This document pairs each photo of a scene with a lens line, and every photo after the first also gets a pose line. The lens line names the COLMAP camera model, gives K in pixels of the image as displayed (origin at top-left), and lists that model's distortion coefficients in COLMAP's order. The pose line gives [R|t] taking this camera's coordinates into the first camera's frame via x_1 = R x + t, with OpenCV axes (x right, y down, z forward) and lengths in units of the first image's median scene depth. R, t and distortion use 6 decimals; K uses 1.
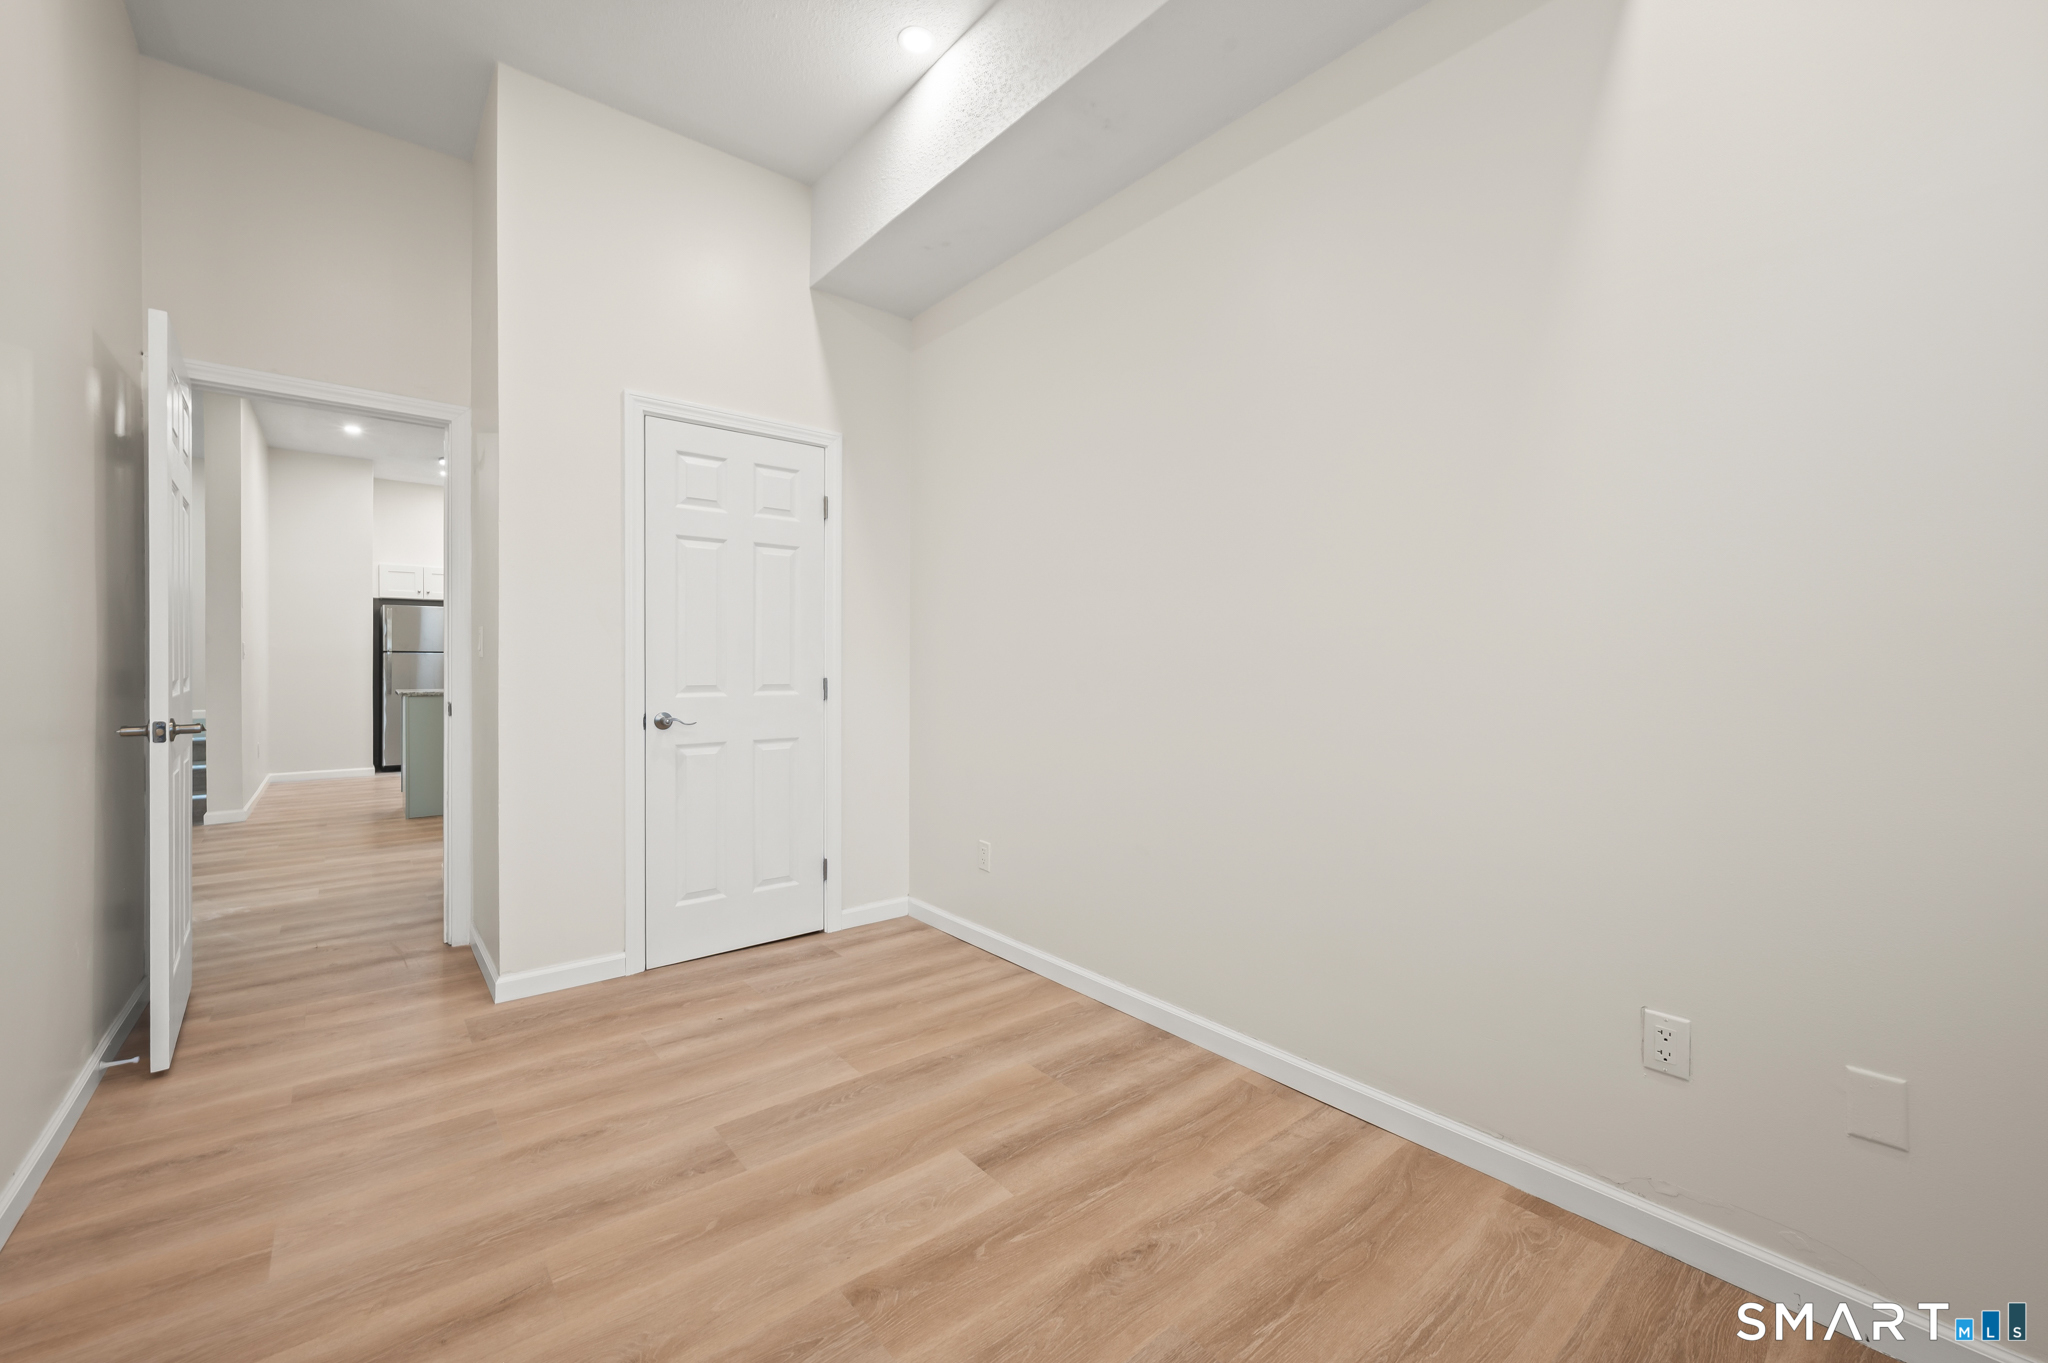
lens RADIAL K [[840.5, 0, 1014.5], [0, 840.5, 661.3], [0, 0, 1]] dist [0.000948, 0.000044]
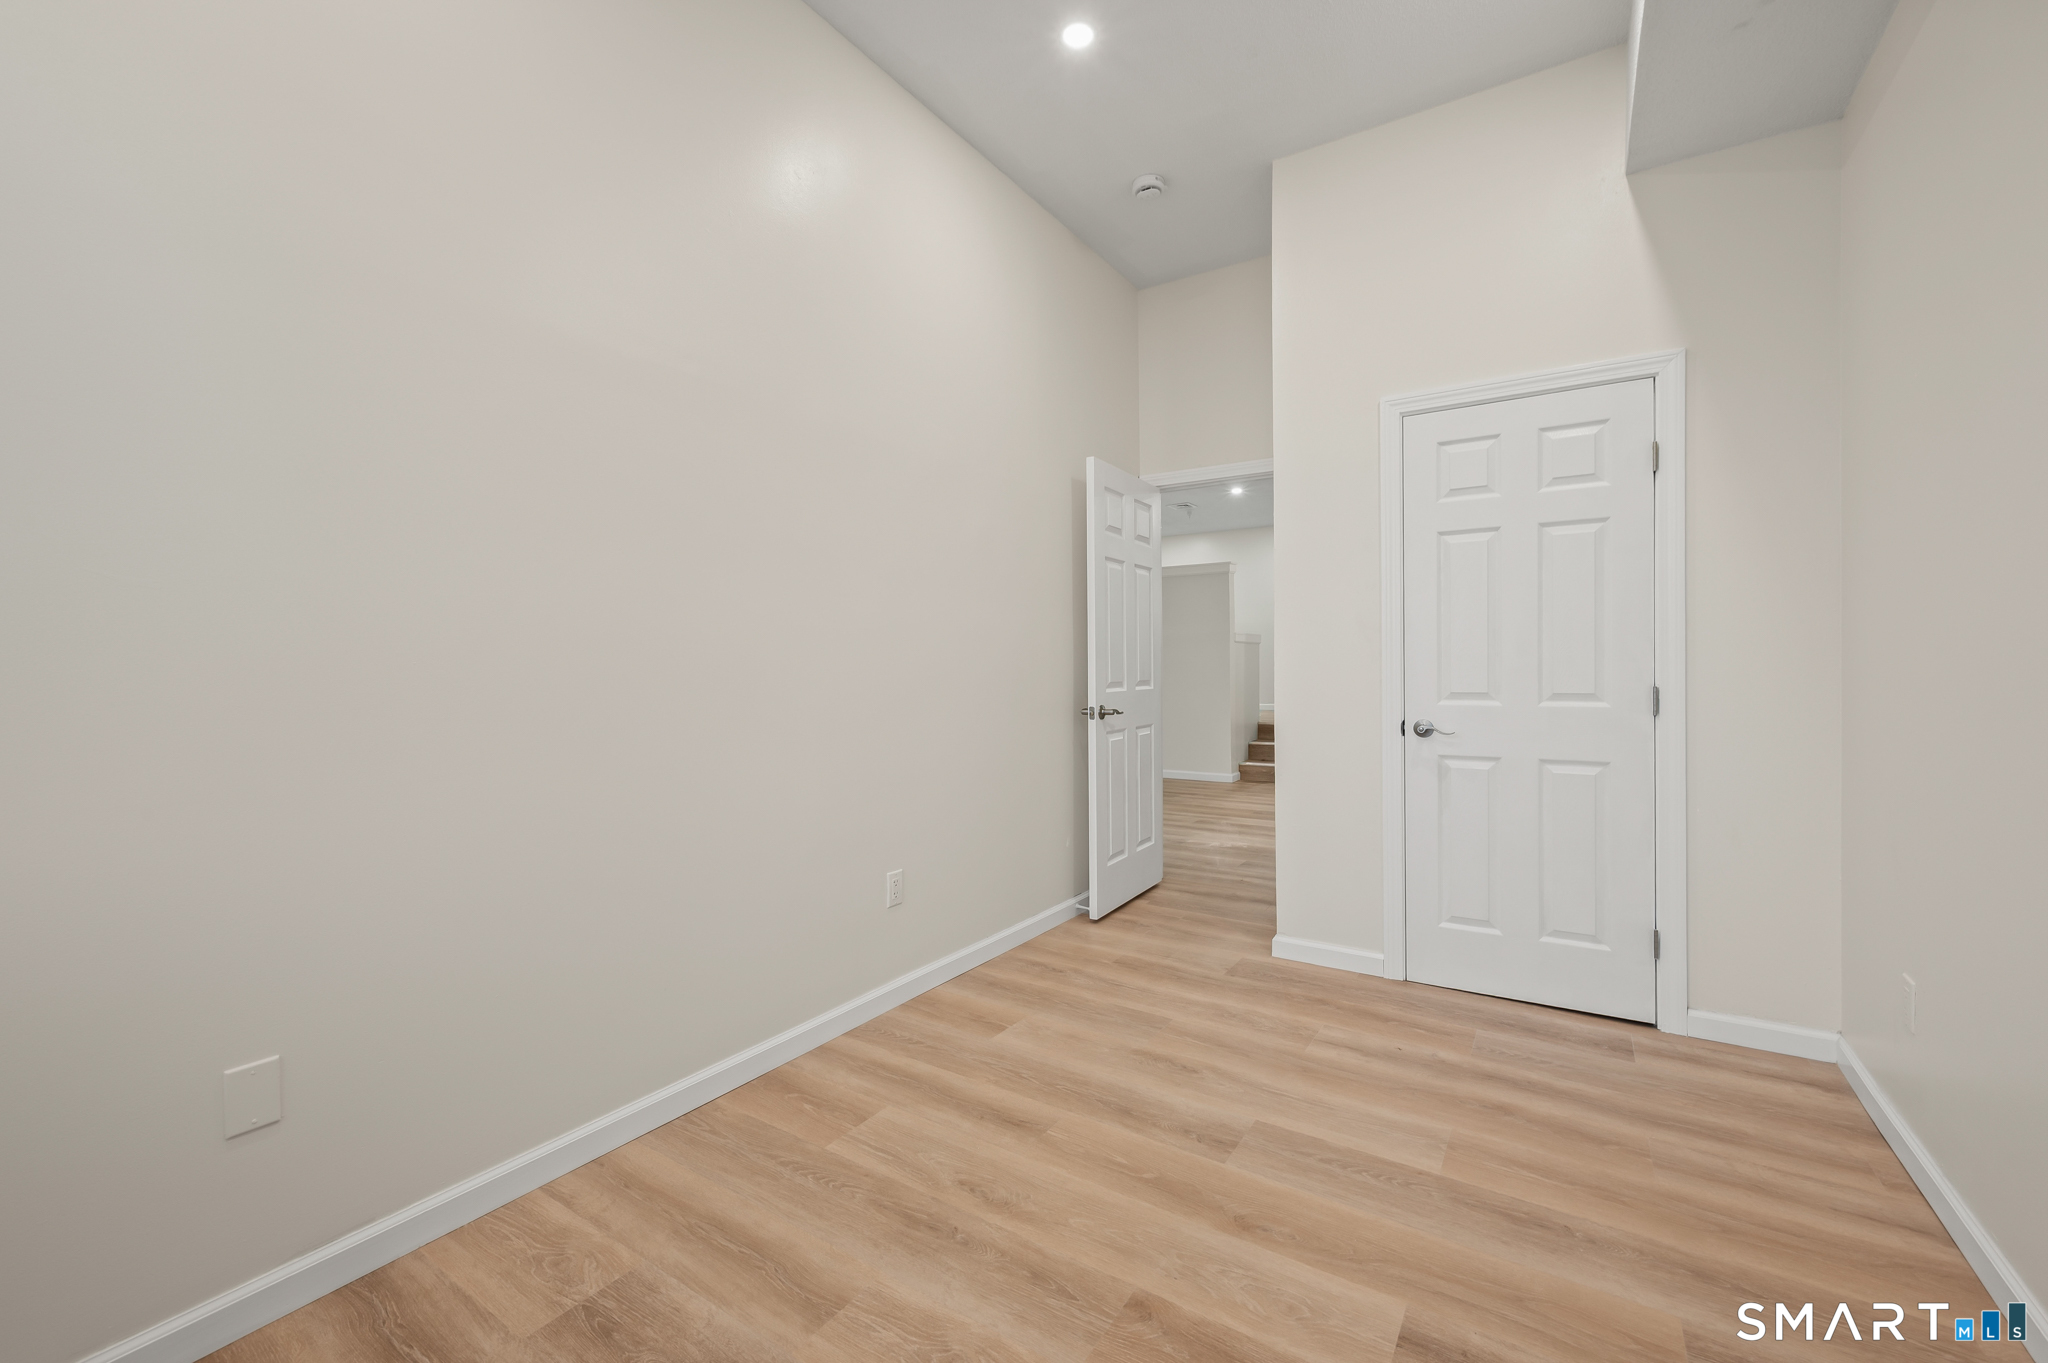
lens RADIAL K [[817.7, 0, 1021.9], [0, 817.7, 671.5], [0, 0, 1]] dist [0.000195, -0.000008]
pose [[0.297839, -0.003931, -0.954608, 0.452196], [0.009165, 0.999957, -0.001258, 0.003728], [0.954572, -0.008374, 0.297863, 0.380798]]
